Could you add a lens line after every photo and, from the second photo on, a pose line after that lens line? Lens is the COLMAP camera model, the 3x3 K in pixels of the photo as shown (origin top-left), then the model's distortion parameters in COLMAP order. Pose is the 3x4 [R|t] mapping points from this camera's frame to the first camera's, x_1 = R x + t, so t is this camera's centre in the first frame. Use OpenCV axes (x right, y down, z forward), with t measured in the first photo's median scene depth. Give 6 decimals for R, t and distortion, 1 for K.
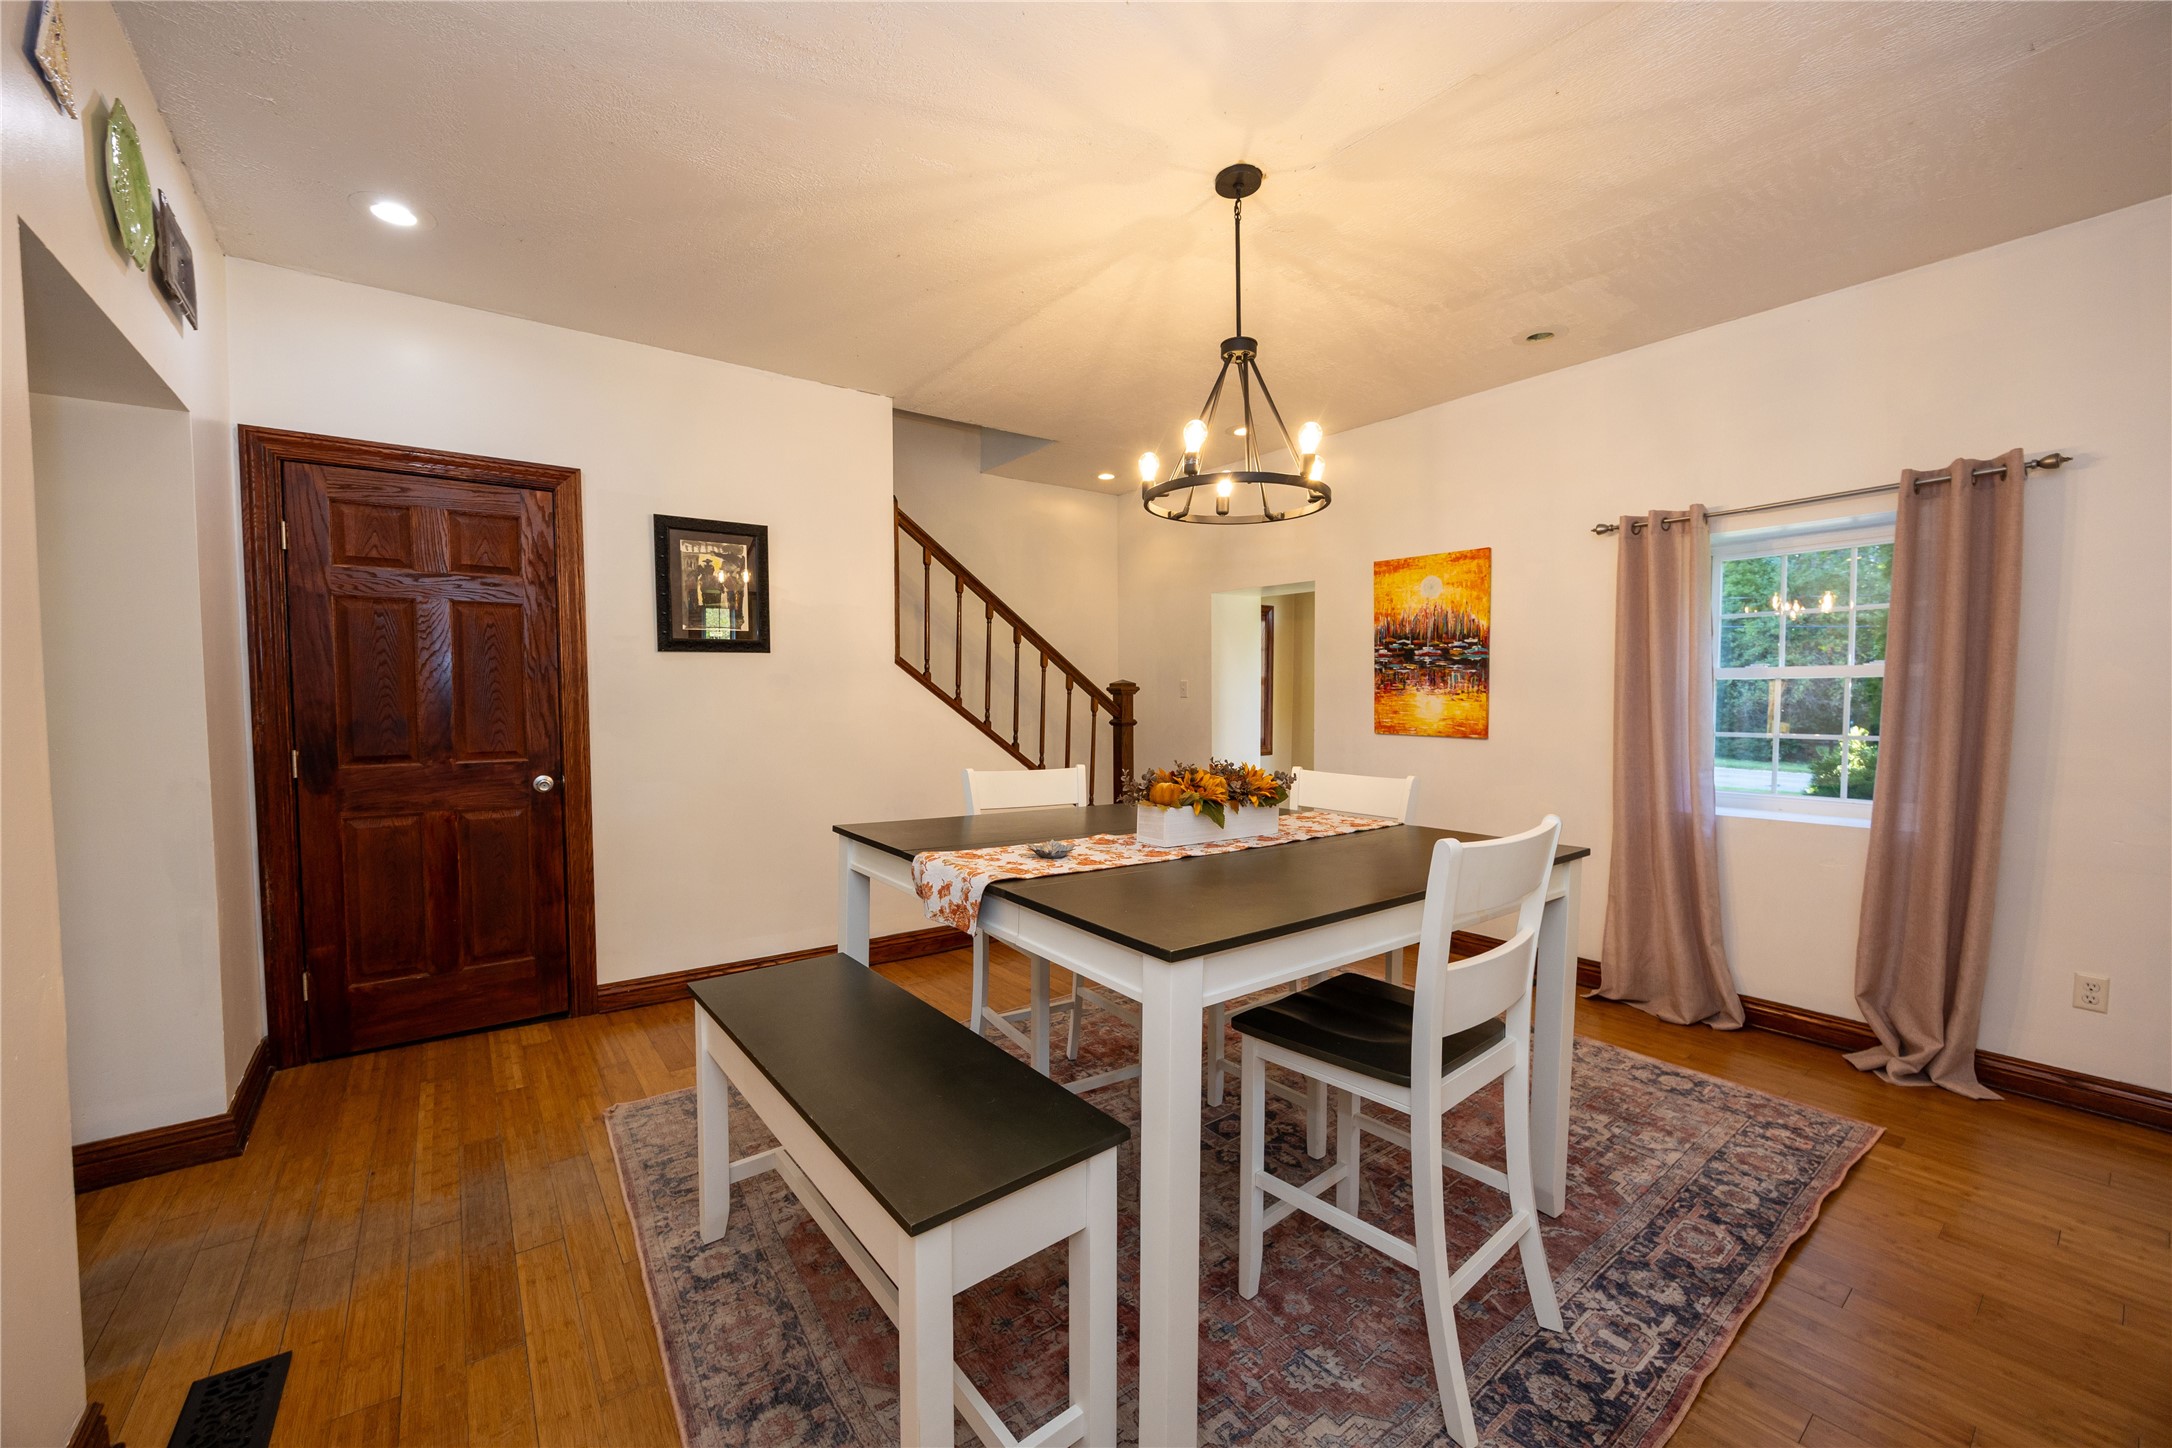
lens RADIAL K [[858.3, 0, 1066.4], [0, 858.3, 727.4], [0, 0, 1]] dist [0.004058, 0.000124]
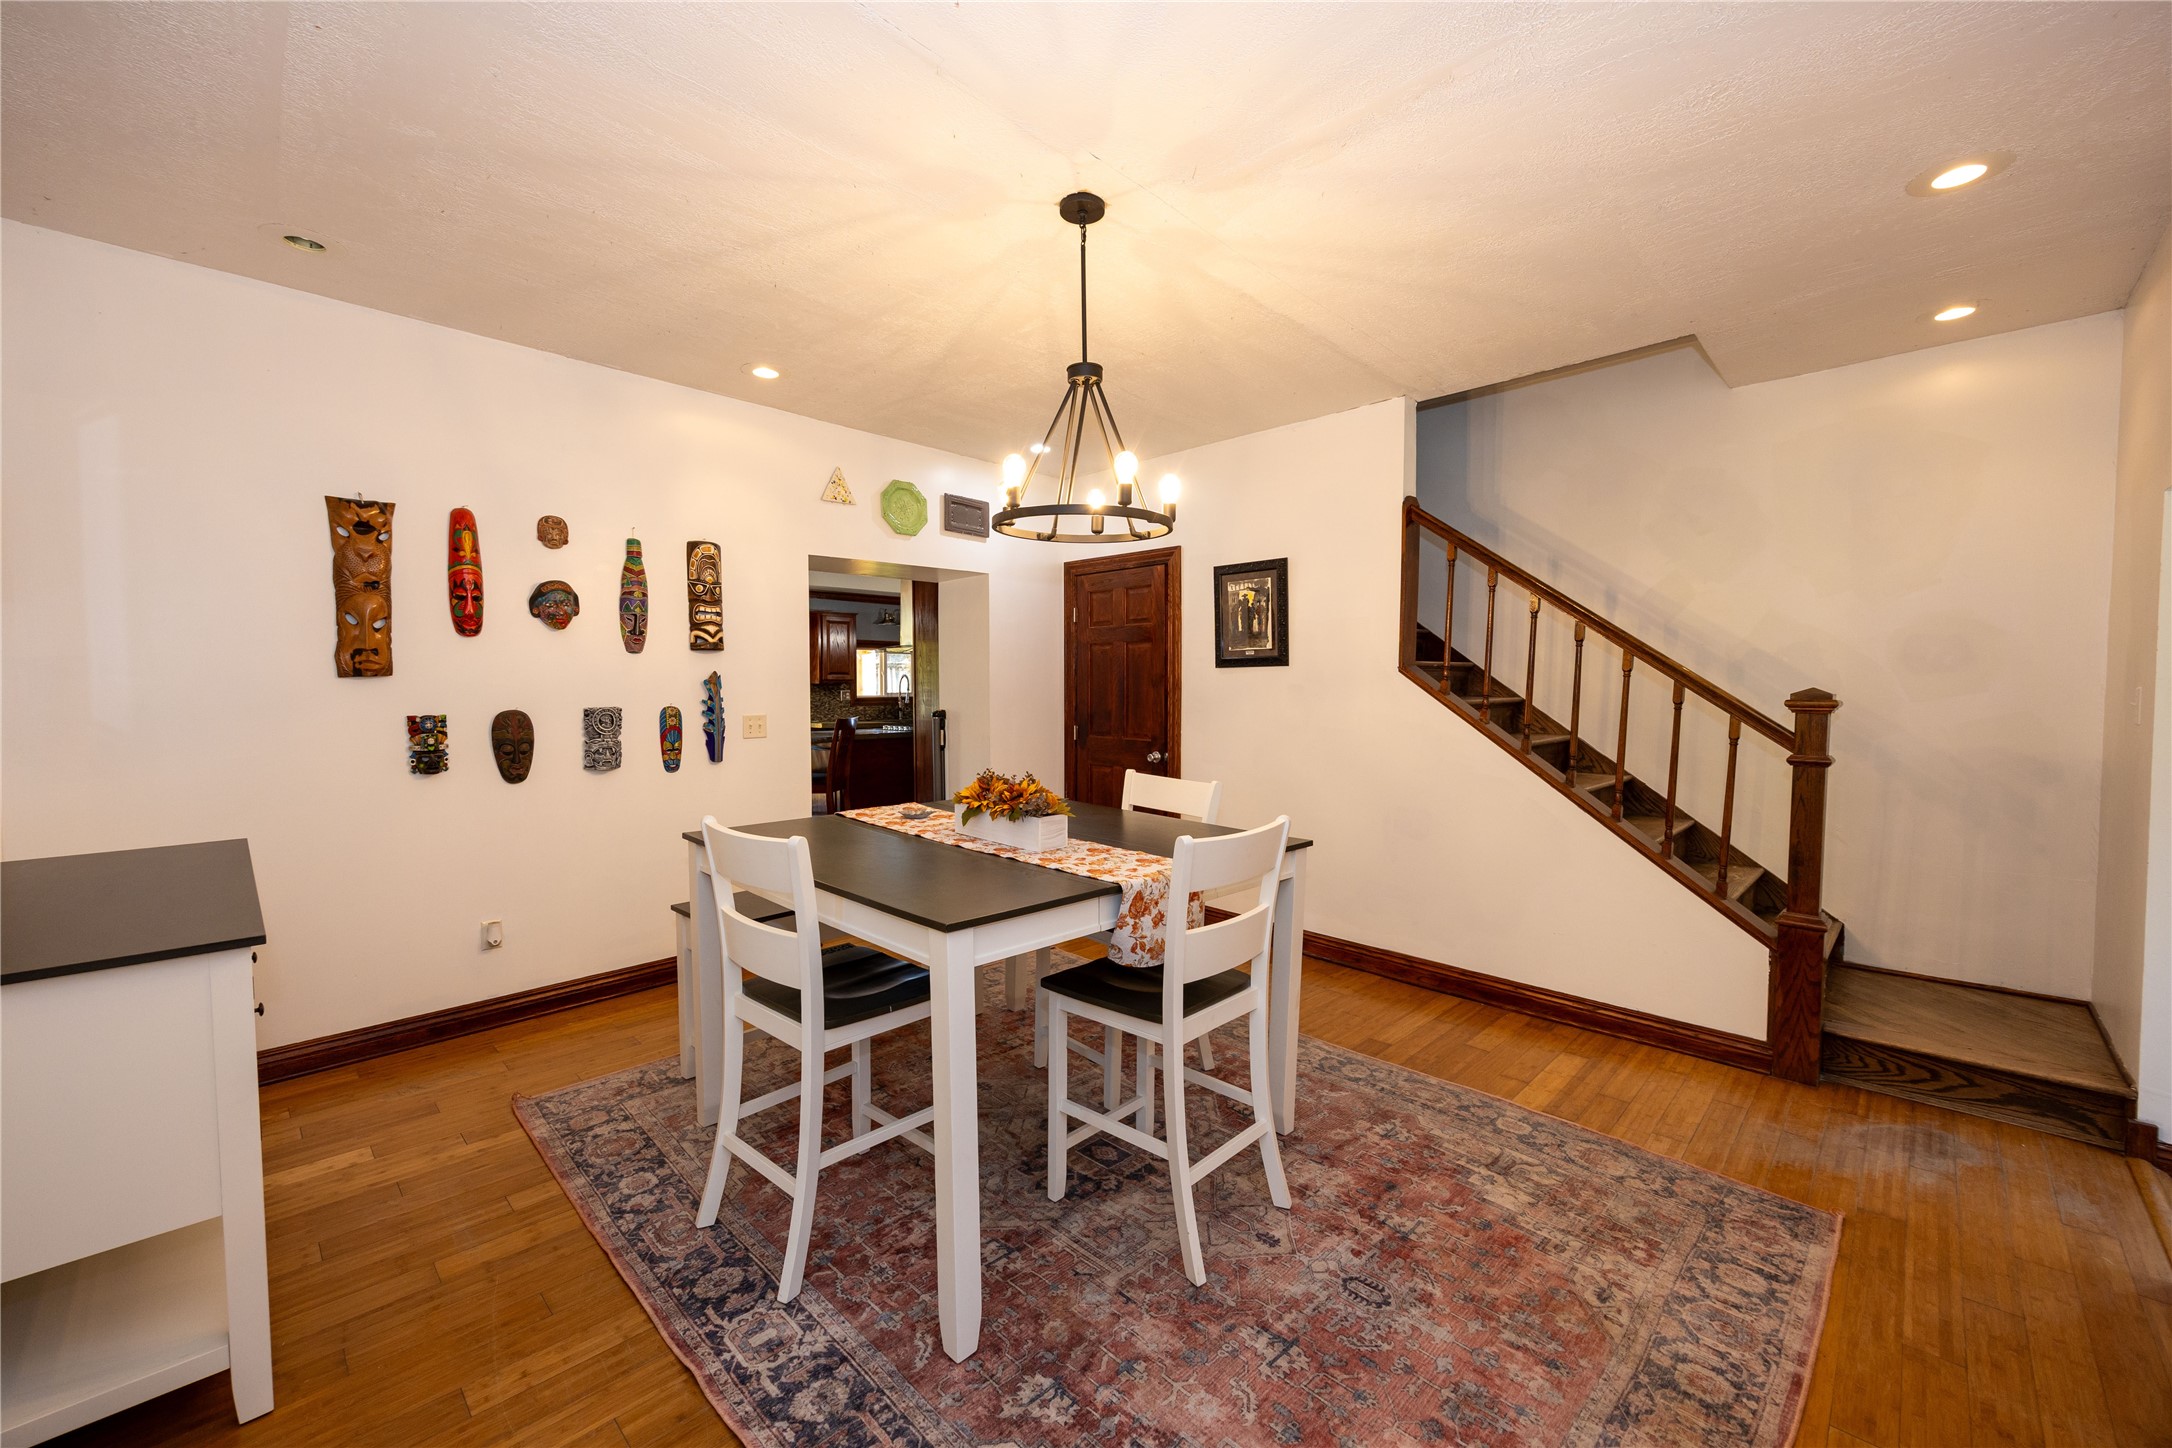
lens RADIAL K [[858.3, 0, 1079.3], [0, 858.3, 735.8], [0, 0, 1]] dist [0.004058, 0.000124]
pose [[0.136031, 0.068281, -0.988349, 1.104846], [-0.045250, 0.997009, 0.062651, -0.074201], [0.989671, 0.036200, 0.138714, 0.793375]]
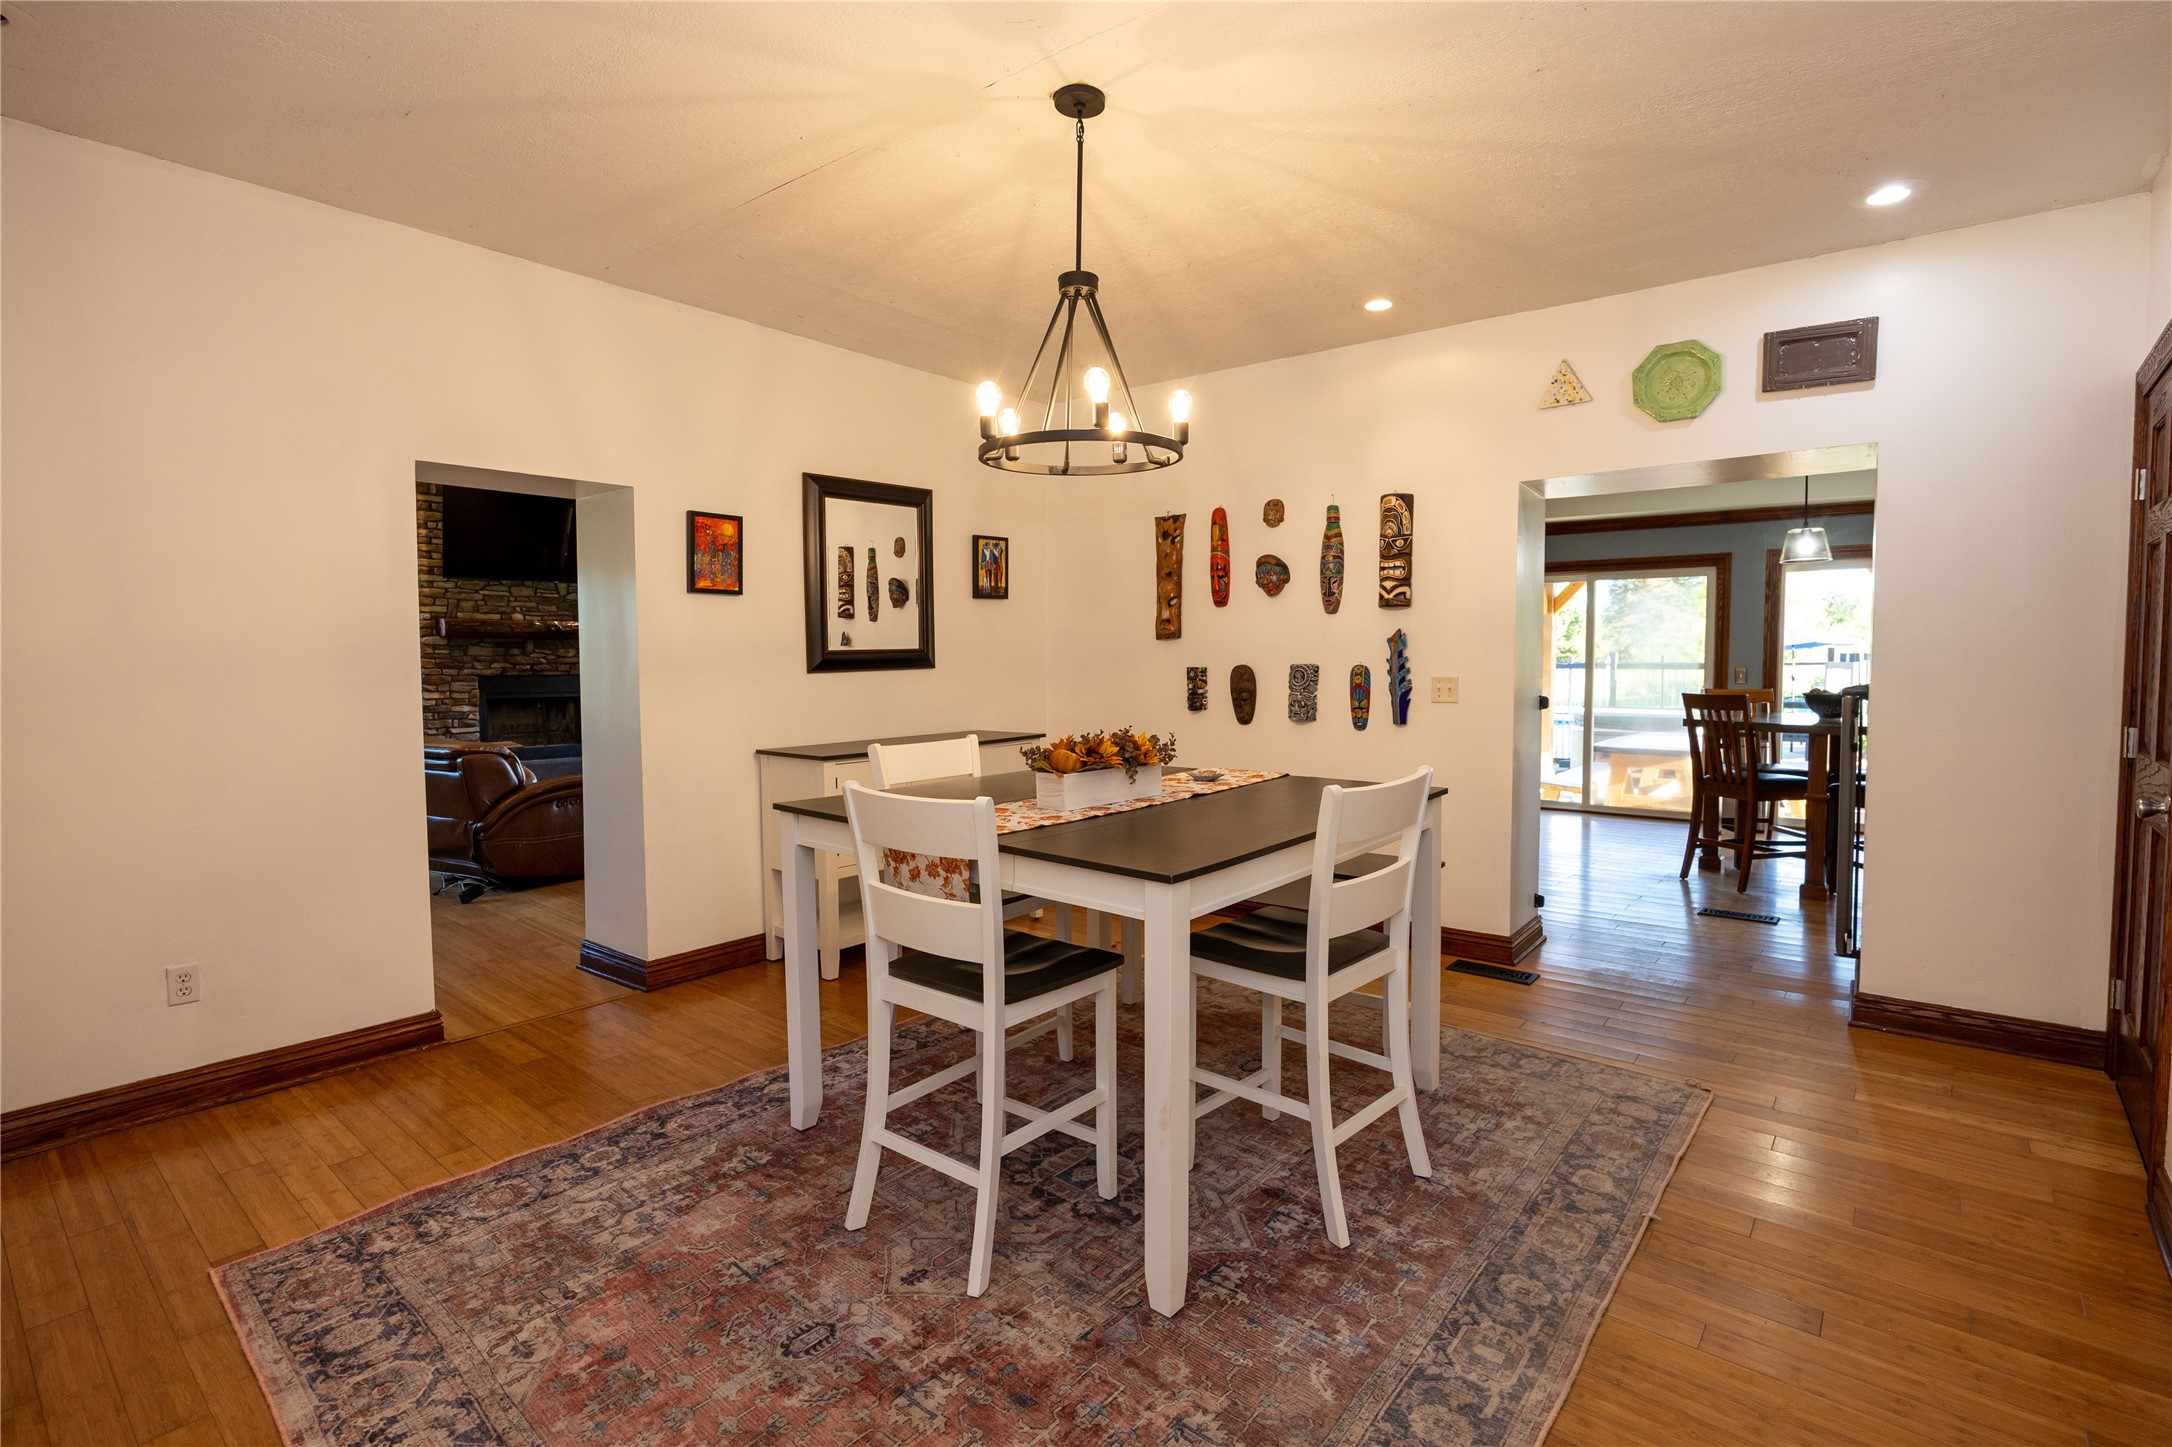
lens RADIAL K [[997.7, 0, 1102.5], [0, 997.7, 710.7], [0, 0, 1]] dist [-0.022362, -0.000073]
pose [[-0.971081, 0.018910, -0.237999, 0.390091], [-0.004248, 0.995332, 0.096417, -0.085174], [0.238711, 0.094640, -0.966468, 1.862670]]
